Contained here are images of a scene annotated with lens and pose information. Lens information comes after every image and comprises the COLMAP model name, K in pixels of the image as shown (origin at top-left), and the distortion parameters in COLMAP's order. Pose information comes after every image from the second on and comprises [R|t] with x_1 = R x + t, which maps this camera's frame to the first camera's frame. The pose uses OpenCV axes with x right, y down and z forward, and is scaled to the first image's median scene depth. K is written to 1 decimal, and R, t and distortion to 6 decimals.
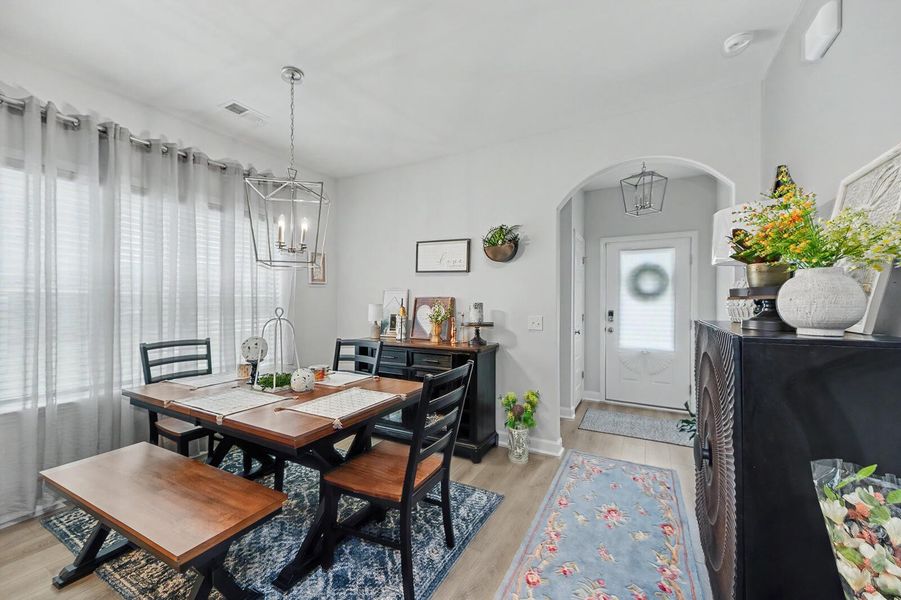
lens RADIAL K [[360.3, 0, 455.1], [0, 360.3, 301.4], [0, 0, 1]] dist [0.001478, 0.000307]
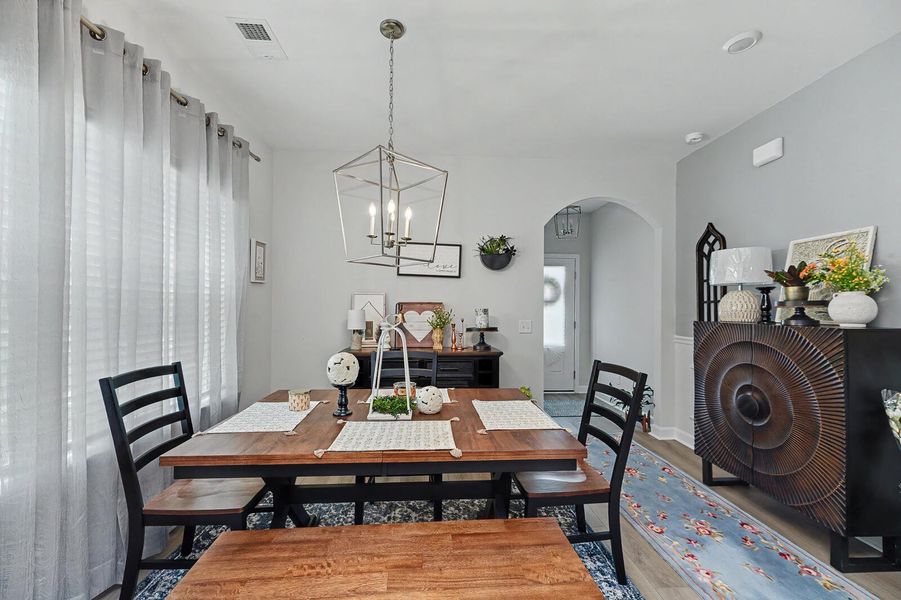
lens RADIAL K [[360.3, 0, 453.5], [0, 360.3, 305.9], [0, 0, 1]] dist [0.001478, 0.000307]
pose [[0.844308, 0.005749, 0.535828, -0.562899], [-0.005459, 0.999983, -0.002128, 0.000171], [-0.535831, -0.001128, 0.844324, 0.171199]]
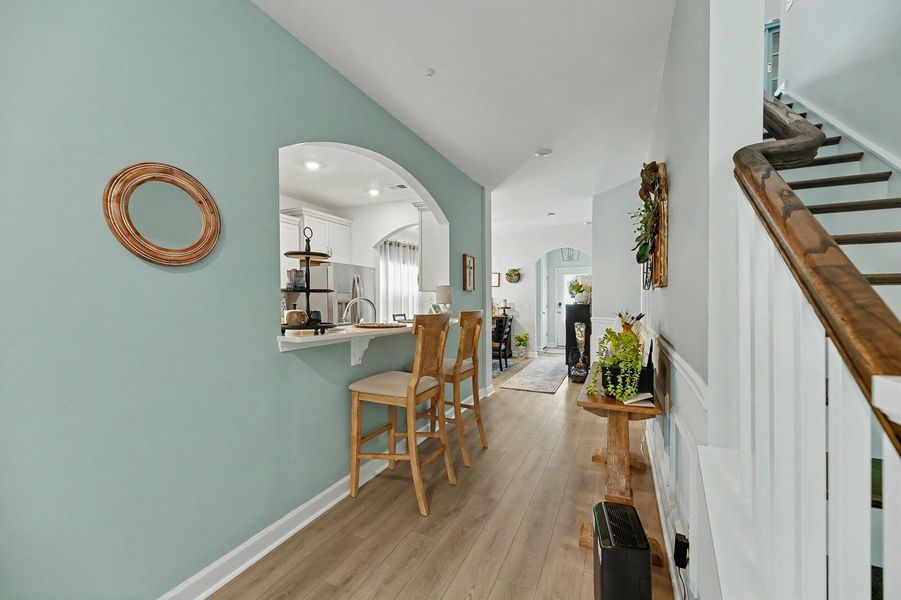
lens RADIAL K [[360.3, 0, 453.5], [0, 360.3, 303.5], [0, 0, 1]] dist [0.001478, 0.000307]
pose [[0.997873, -0.006422, 0.064876, -0.459076], [0.005445, 0.999869, 0.015233, -0.007293], [-0.064965, -0.014848, 0.997777, -1.501824]]
